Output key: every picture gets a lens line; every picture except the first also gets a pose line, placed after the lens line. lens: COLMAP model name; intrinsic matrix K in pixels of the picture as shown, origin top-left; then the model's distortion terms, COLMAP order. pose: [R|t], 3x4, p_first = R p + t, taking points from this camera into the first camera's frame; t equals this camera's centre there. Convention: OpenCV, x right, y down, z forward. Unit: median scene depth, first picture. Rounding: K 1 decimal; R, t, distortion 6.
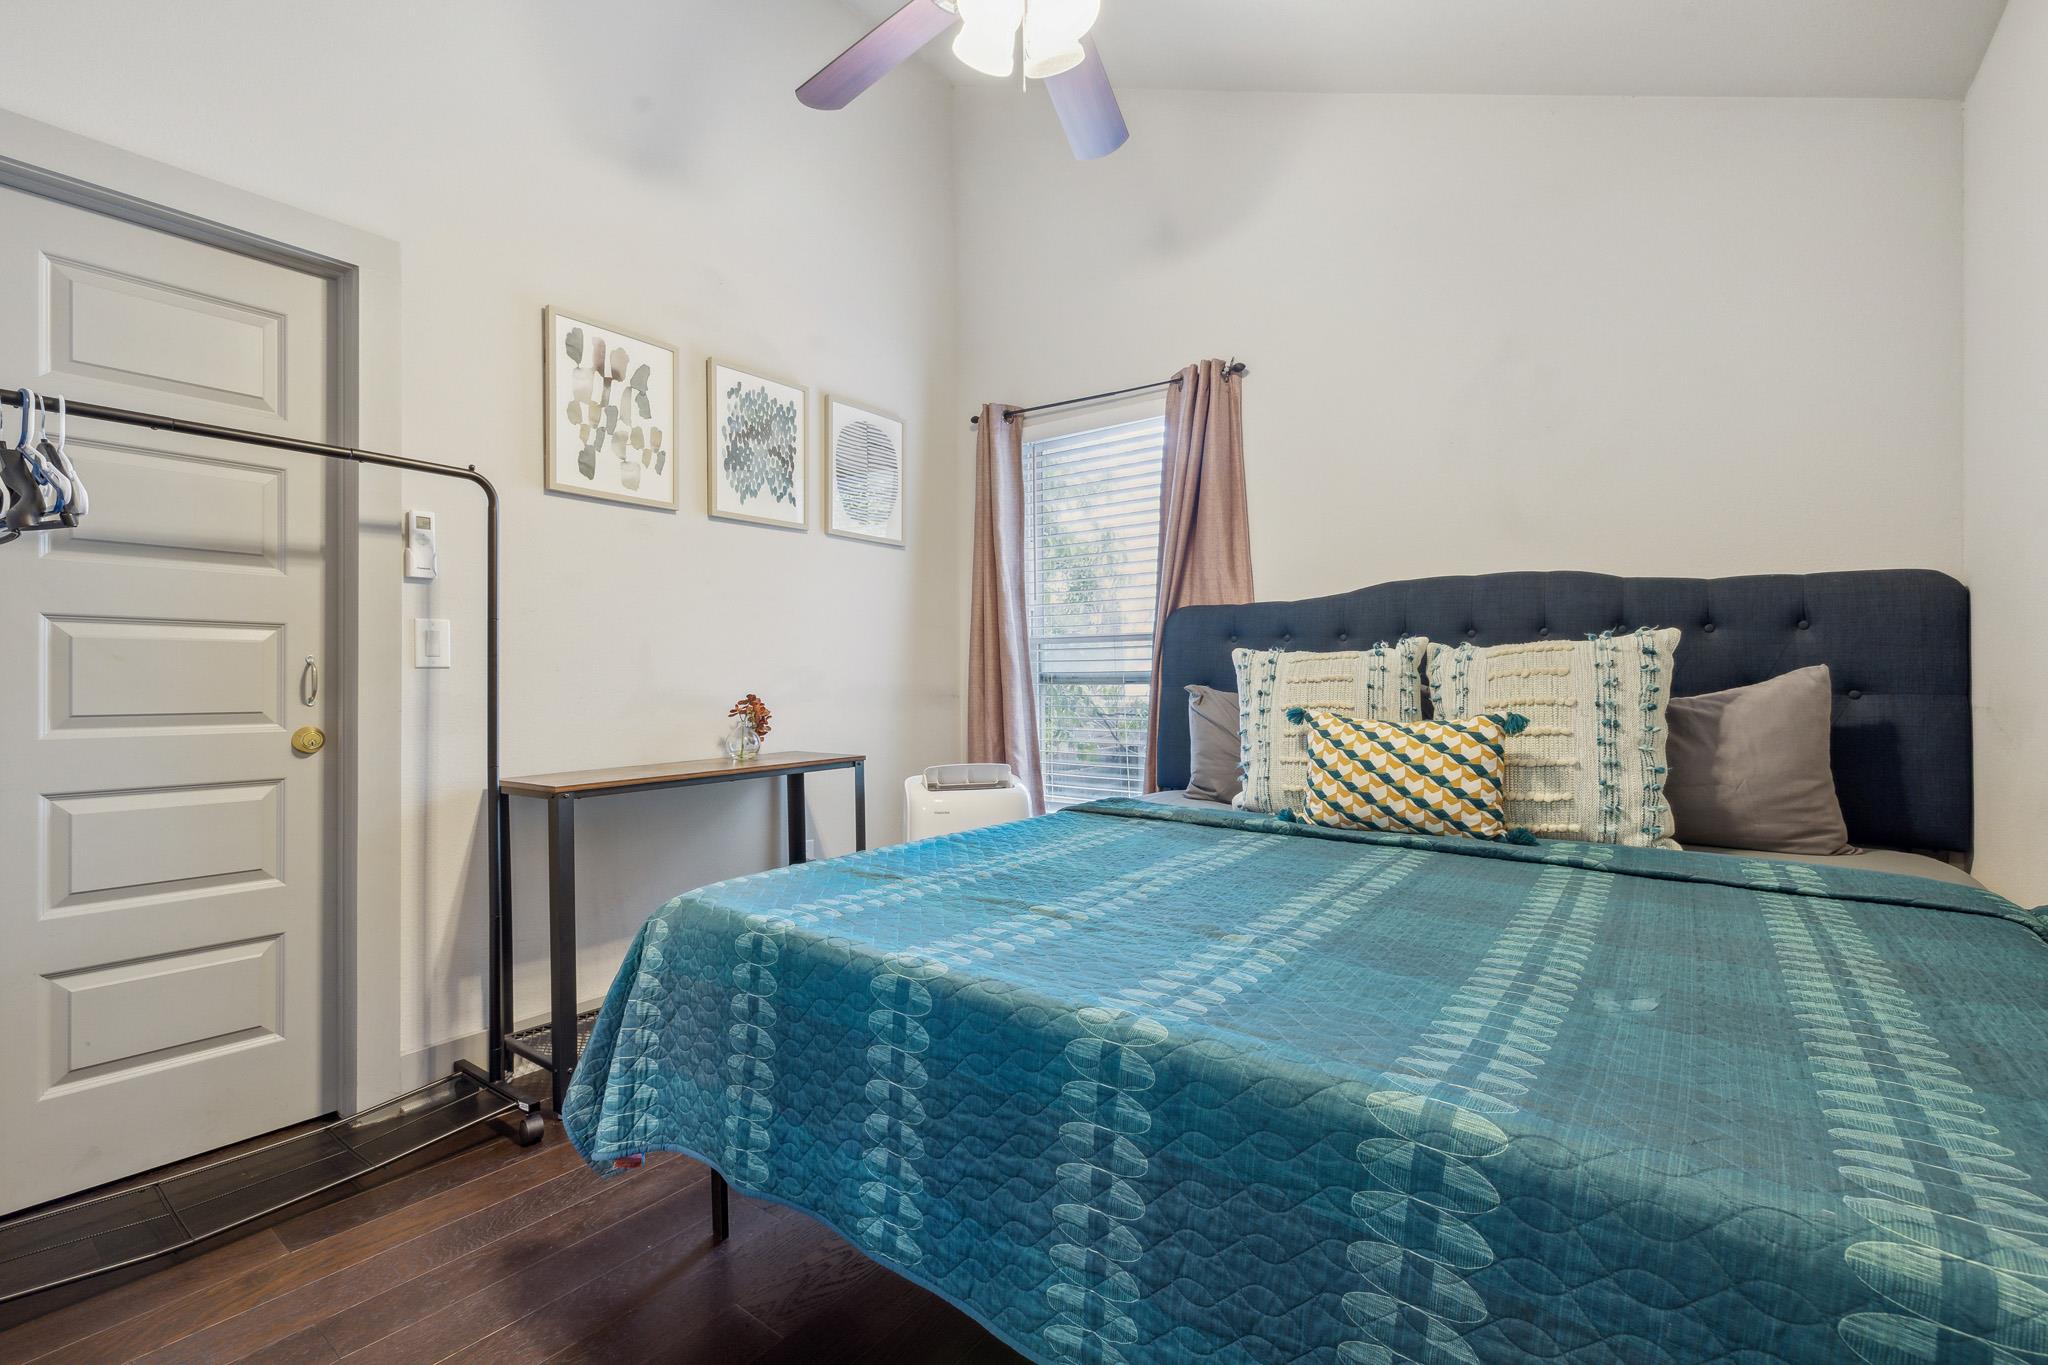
lens RADIAL K [[857.5, 0, 973.0], [0, 857.5, 659.3], [0, 0, 1]] dist [-0.003218, 0.000098]
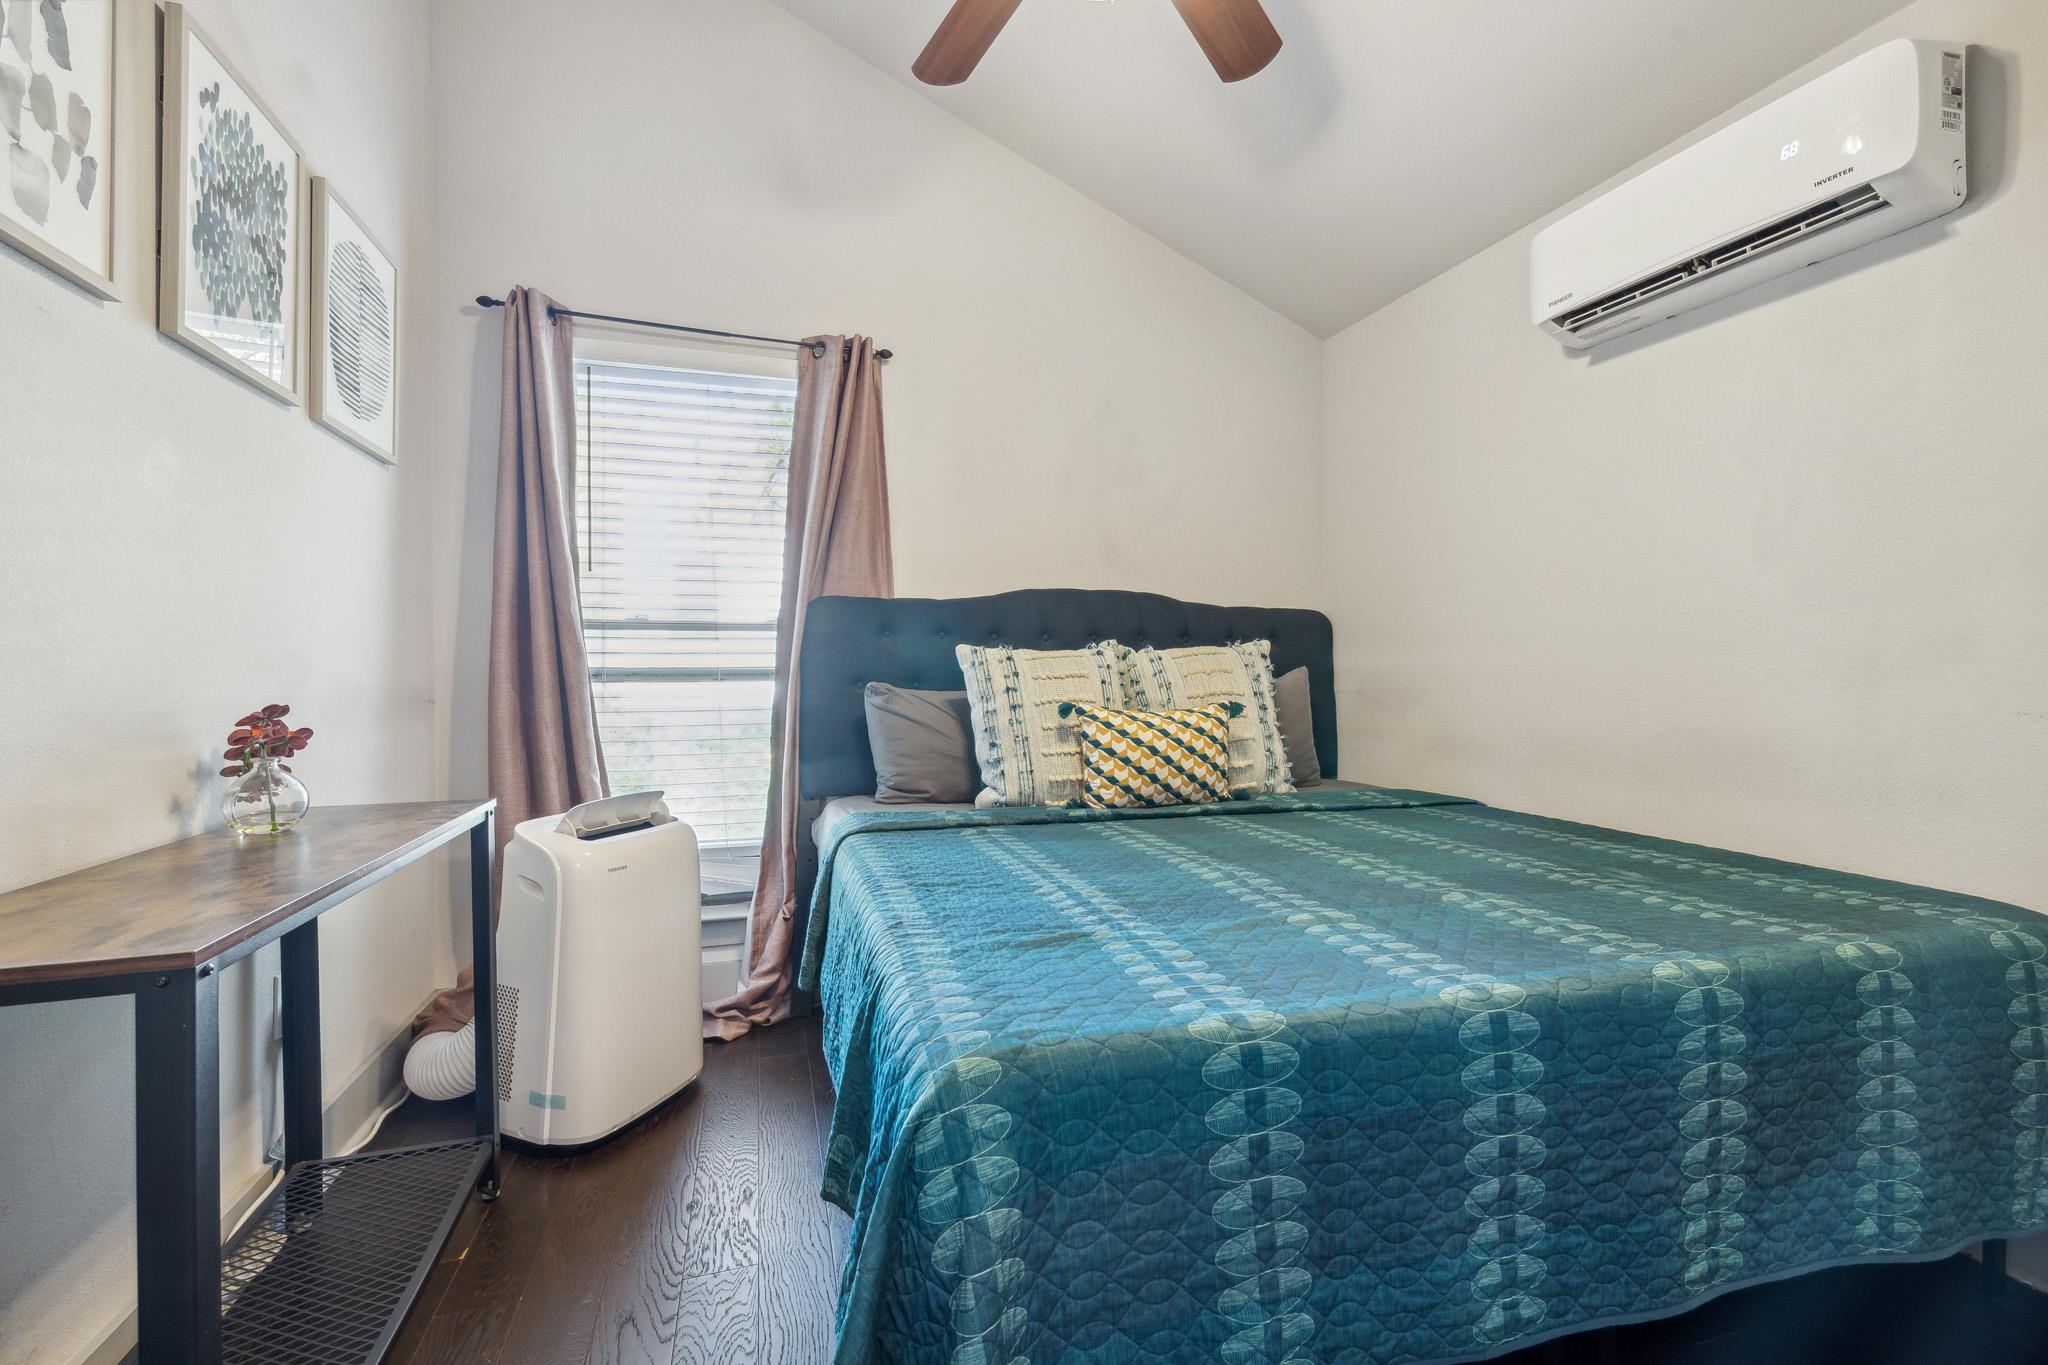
lens RADIAL K [[857.5, 0, 1013.7], [0, 857.5, 662.0], [0, 0, 1]] dist [-0.003218, 0.000098]
pose [[0.590045, 0.013939, 0.807250, -0.587618], [-0.016754, 0.999847, -0.005019, 0.014974], [-0.807197, -0.010563, 0.590188, 0.481659]]
